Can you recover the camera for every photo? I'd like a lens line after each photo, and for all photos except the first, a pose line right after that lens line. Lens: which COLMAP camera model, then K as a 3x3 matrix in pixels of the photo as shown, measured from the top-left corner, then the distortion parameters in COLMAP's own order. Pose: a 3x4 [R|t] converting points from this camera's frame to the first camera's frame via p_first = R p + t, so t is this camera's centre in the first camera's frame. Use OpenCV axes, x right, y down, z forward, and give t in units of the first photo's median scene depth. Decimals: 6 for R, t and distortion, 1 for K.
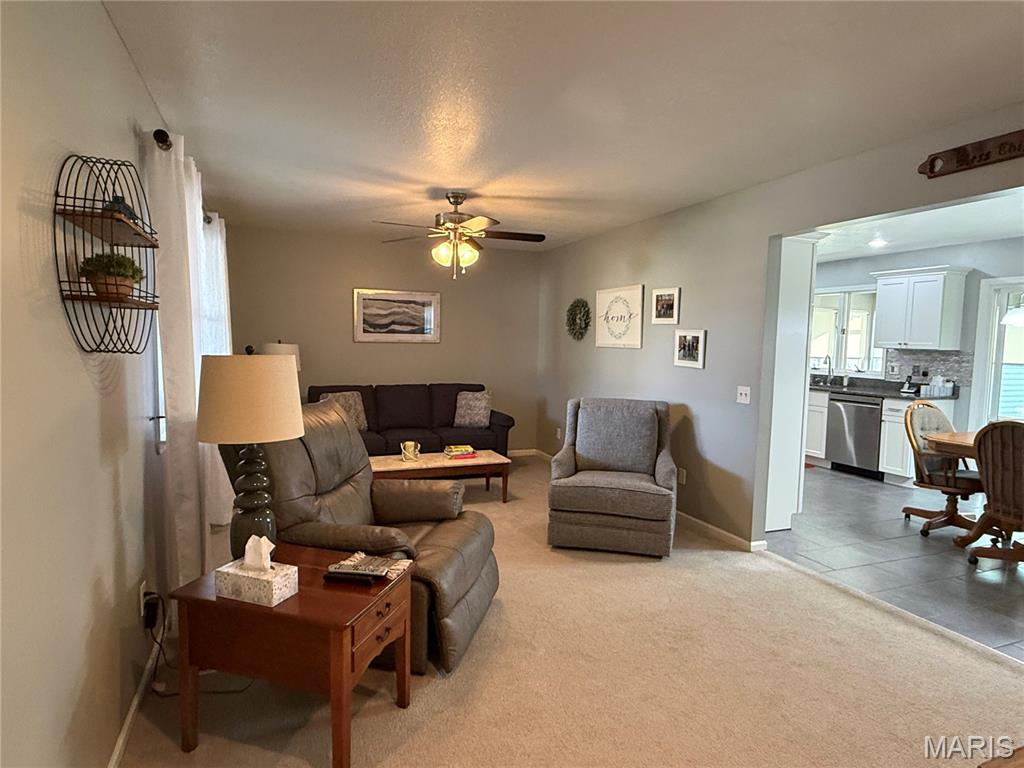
lens RADIAL K [[582.3, 0, 512.0], [0, 582.3, 384.0], [0, 0, 1]] dist [-0.001884, 0.000565]
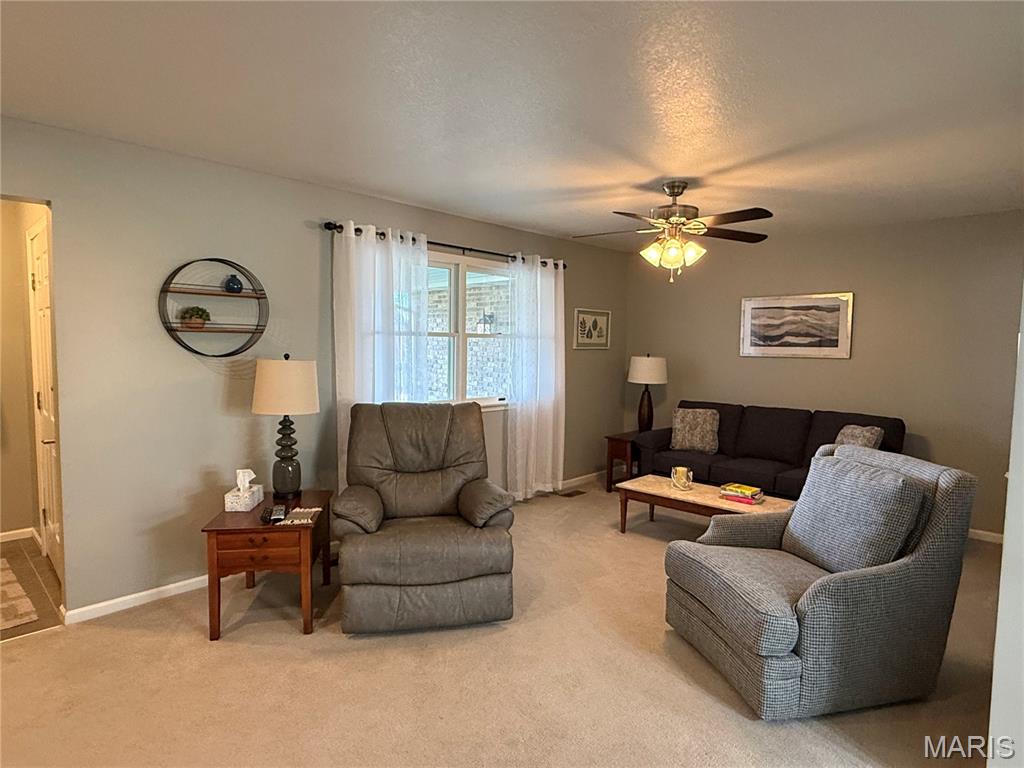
lens RADIAL K [[582.3, 0, 512.0], [0, 582.3, 384.0], [0, 0, 1]] dist [-0.001884, 0.000565]
pose [[0.406380, 0.050581, -0.912303, 0.414529], [-0.075883, 0.996886, 0.021469, -0.021376], [0.910548, 0.060503, 0.408953, 0.305202]]
